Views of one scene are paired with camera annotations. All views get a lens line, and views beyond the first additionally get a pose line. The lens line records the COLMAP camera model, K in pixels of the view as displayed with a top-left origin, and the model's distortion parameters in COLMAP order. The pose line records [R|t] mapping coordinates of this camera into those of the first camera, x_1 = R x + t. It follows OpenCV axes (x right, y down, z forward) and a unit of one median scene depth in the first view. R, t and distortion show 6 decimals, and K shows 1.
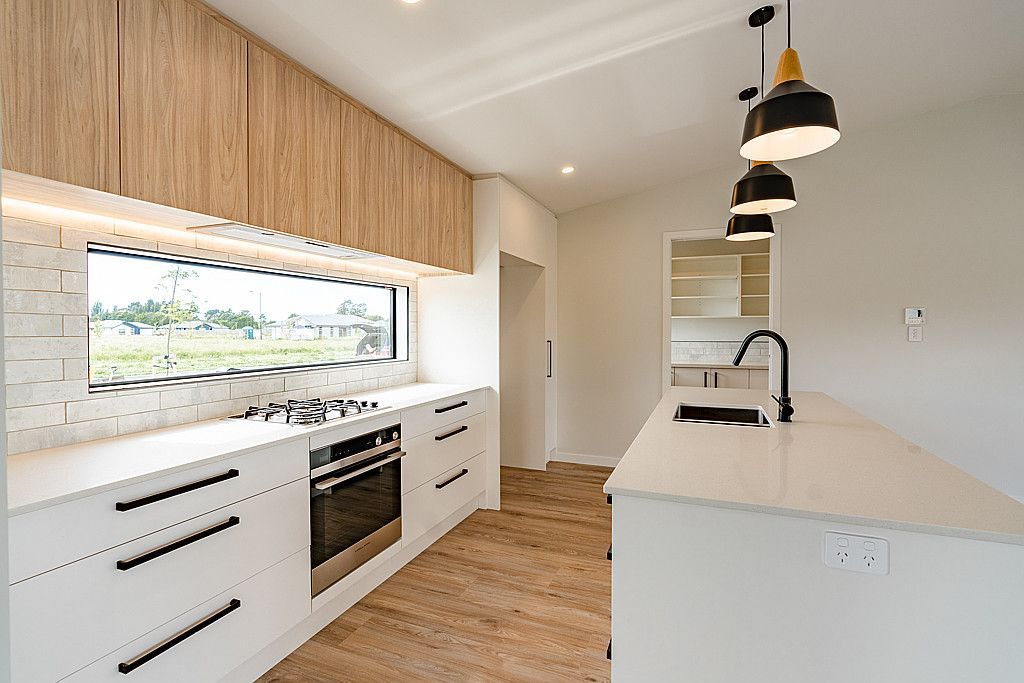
lens RADIAL K [[467.7, 0, 515.9], [0, 467.7, 336.0], [0, 0, 1]] dist [-0.006014, 0.001070]
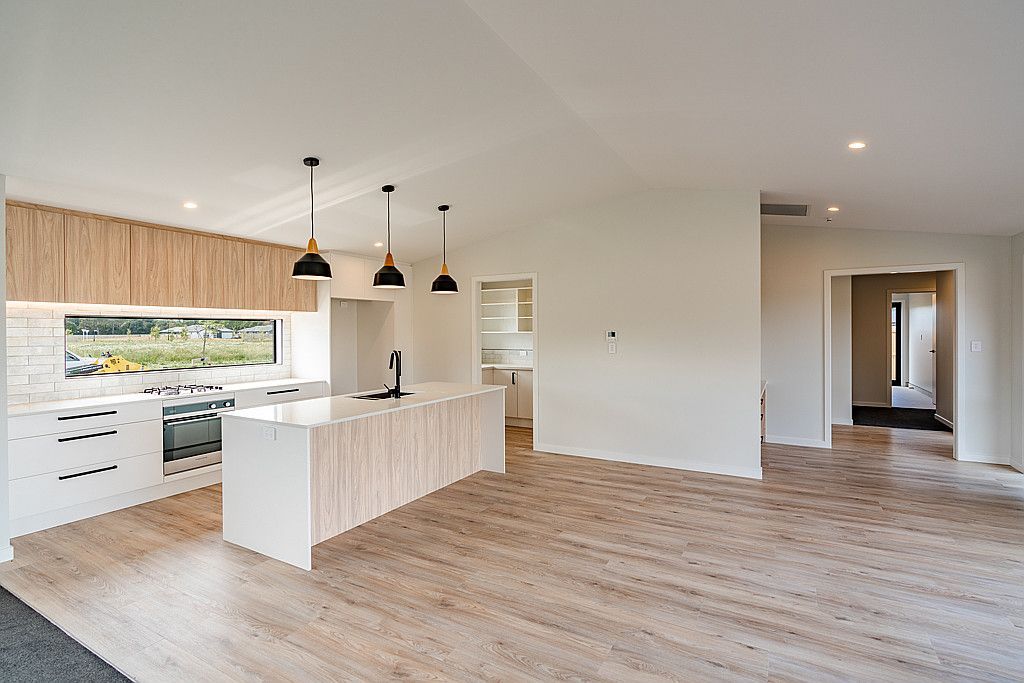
lens RADIAL K [[467.7, 0, 533.2], [0, 467.7, 333.8], [0, 0, 1]] dist [-0.006014, 0.001070]
pose [[0.994361, -0.002112, -0.106029, 1.290908], [0.001296, 0.999969, -0.007771, -0.064107], [0.106042, 0.007590, 0.994333, -0.835750]]
